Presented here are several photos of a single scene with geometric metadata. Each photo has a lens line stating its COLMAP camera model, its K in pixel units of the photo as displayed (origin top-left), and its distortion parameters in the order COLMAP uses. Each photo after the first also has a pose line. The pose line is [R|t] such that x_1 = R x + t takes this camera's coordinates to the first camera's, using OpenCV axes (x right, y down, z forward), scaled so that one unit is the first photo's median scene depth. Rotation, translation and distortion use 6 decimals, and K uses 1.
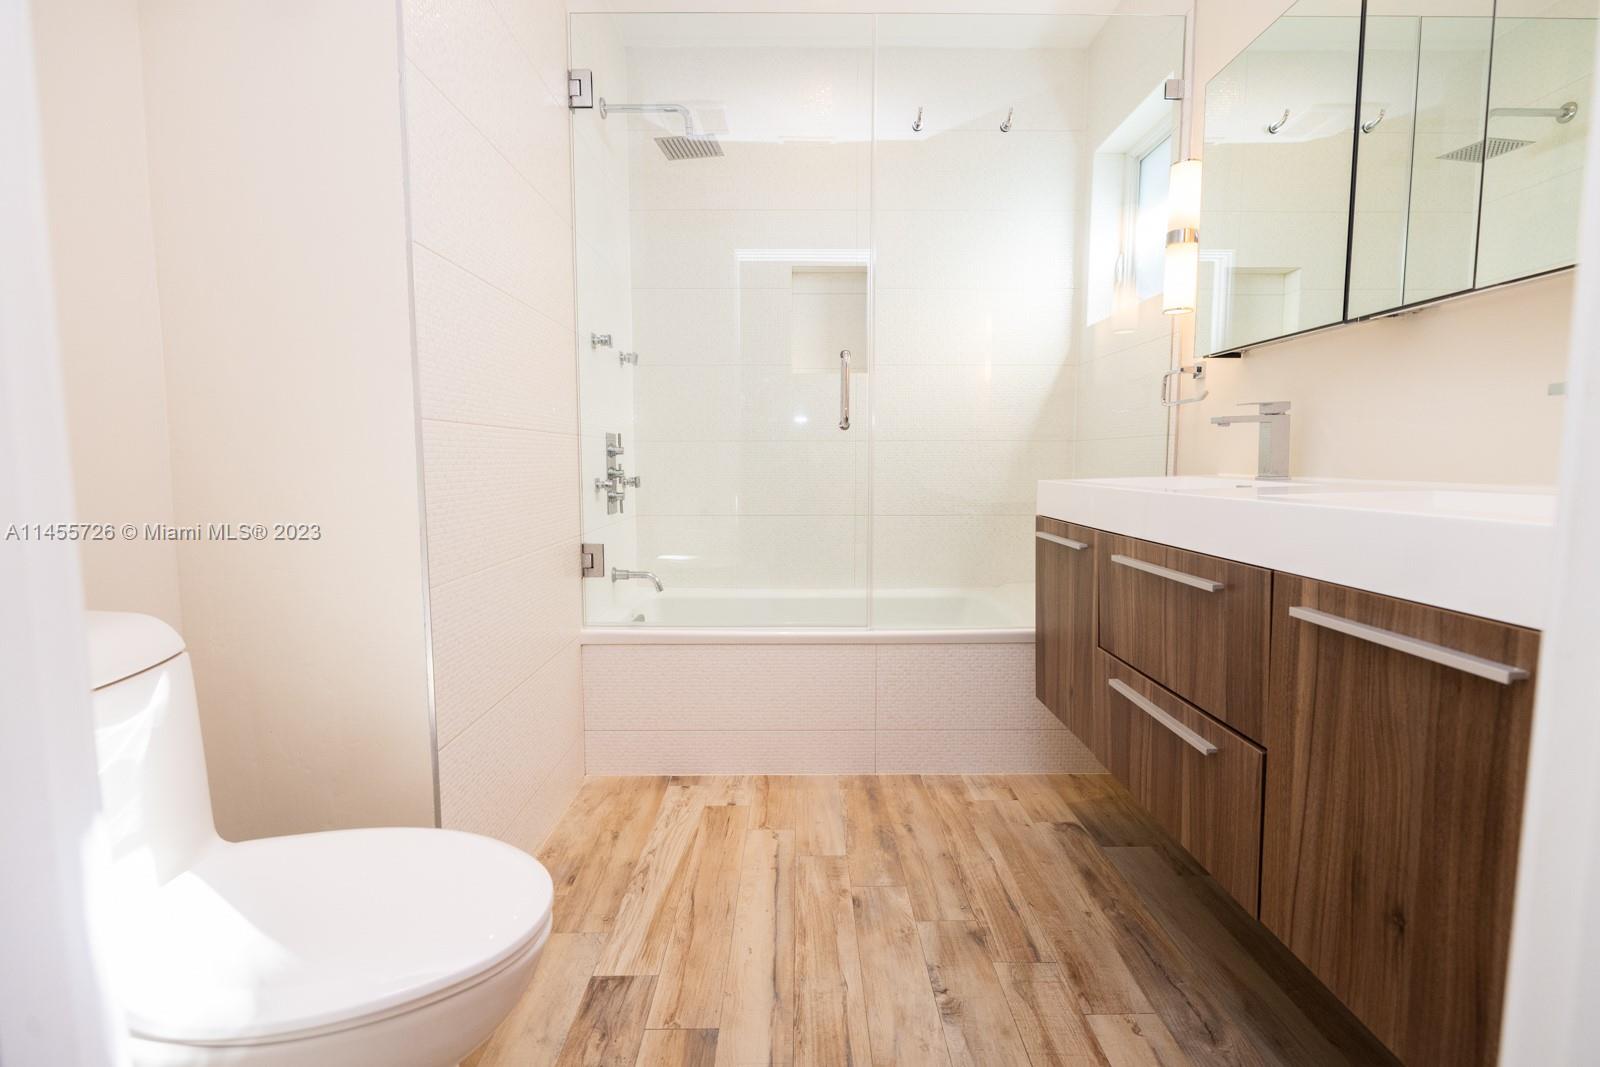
lens RADIAL K [[720.8, 0, 803.0], [0, 720.8, 527.2], [0, 0, 1]] dist [-0.006273, -0.000126]
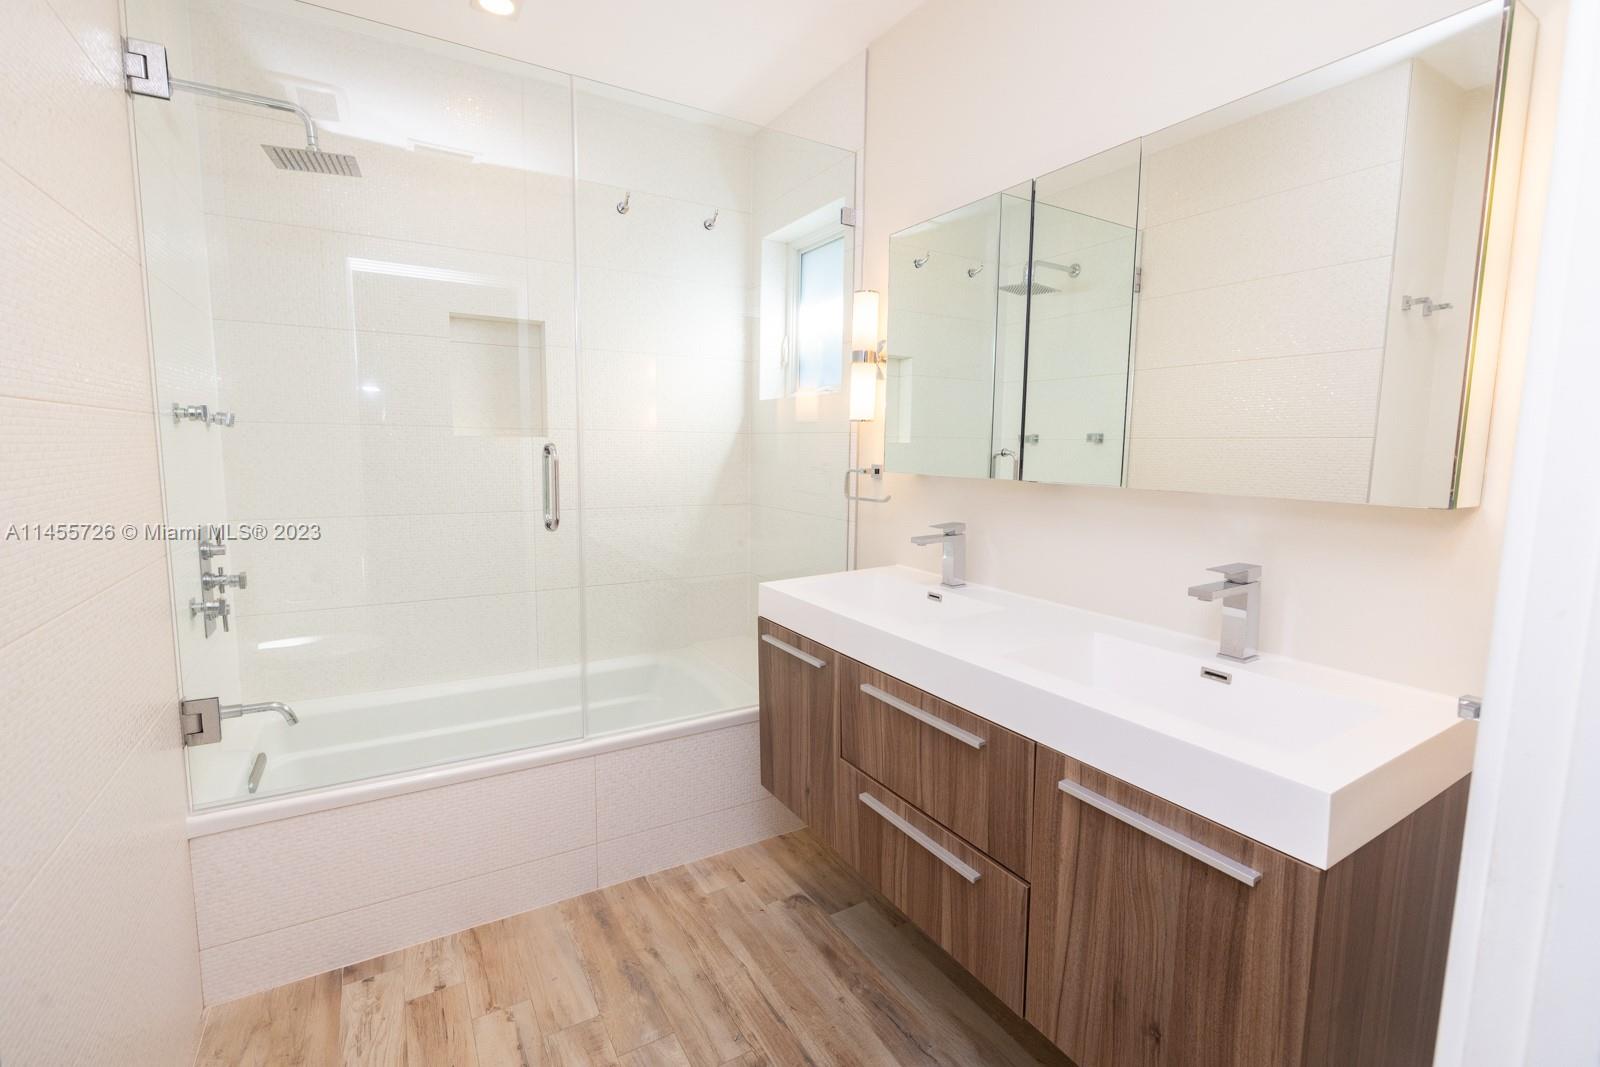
lens RADIAL K [[707.4, 0, 800.0], [0, 707.4, 533.5], [0, 0, 1]] dist [-0.002841, 0.000161]
pose [[0.864607, -0.046537, 0.500288, -0.147994], [0.034169, 0.998842, 0.033861, -0.190522], [-0.501285, -0.012182, 0.865196, 0.096550]]
